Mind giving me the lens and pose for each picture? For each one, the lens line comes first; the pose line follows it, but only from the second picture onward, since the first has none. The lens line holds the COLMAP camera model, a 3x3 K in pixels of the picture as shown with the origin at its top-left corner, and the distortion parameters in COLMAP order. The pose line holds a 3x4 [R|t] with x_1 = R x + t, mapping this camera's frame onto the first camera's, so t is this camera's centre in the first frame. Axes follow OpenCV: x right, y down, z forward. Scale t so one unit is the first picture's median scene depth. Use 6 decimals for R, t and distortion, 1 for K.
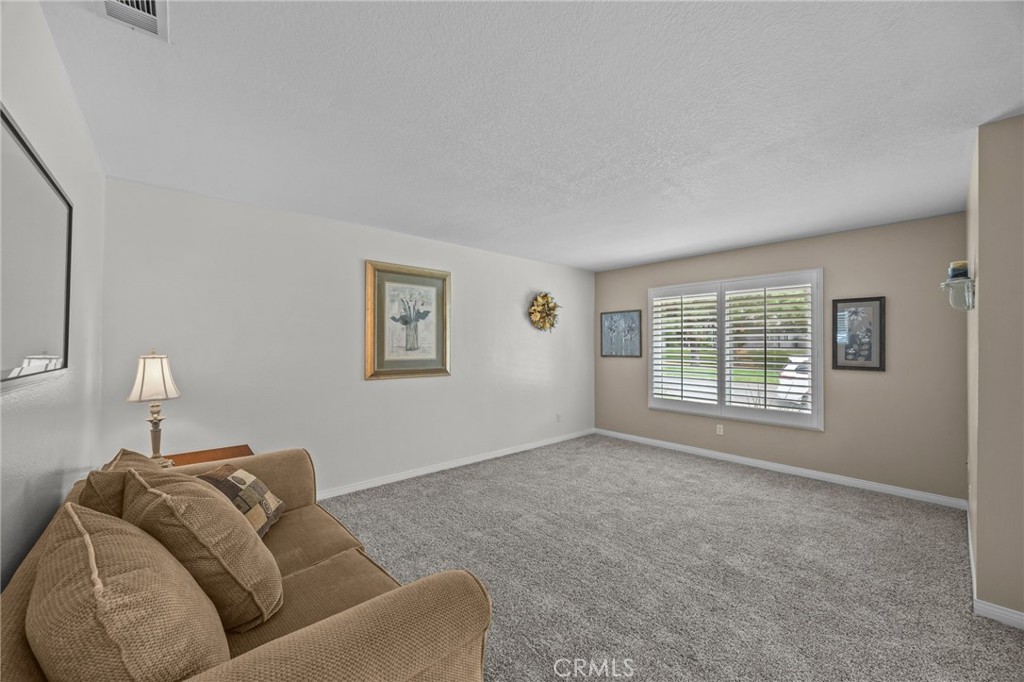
lens RADIAL K [[388.7, 0, 507.8], [0, 388.7, 341.7], [0, 0, 1]] dist [-0.005144, 0.000662]
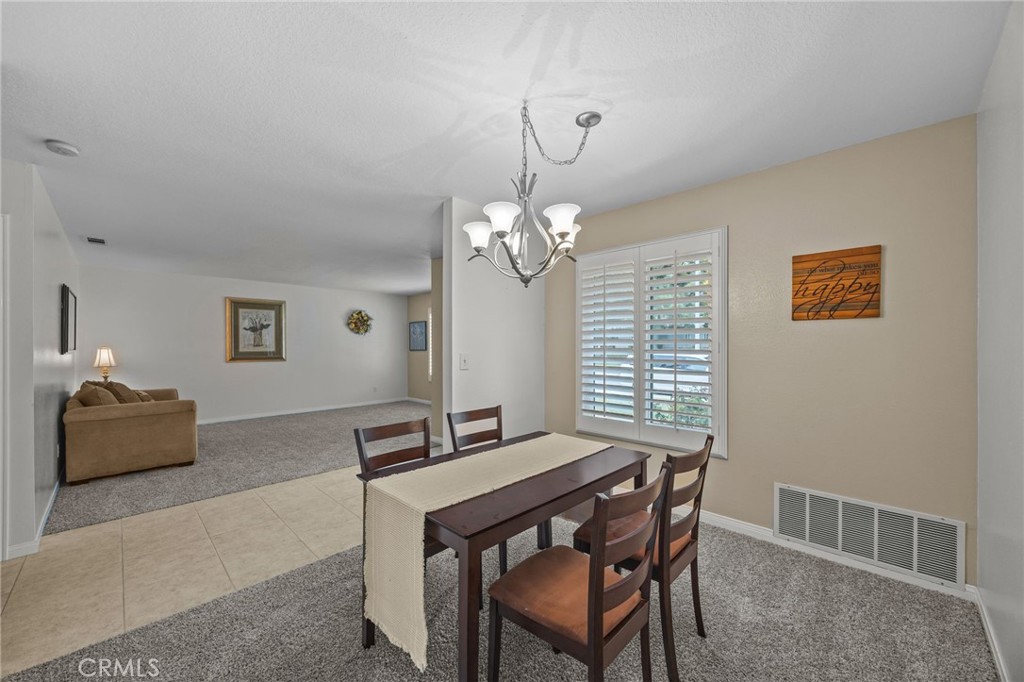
lens RADIAL K [[388.7, 0, 507.3], [0, 388.7, 344.5], [0, 0, 1]] dist [-0.005144, 0.000662]
pose [[0.997608, -0.004609, 0.068977, 0.762736], [0.004070, 0.999960, 0.007954, 0.004793], [-0.069011, -0.007655, 0.997587, -0.845509]]
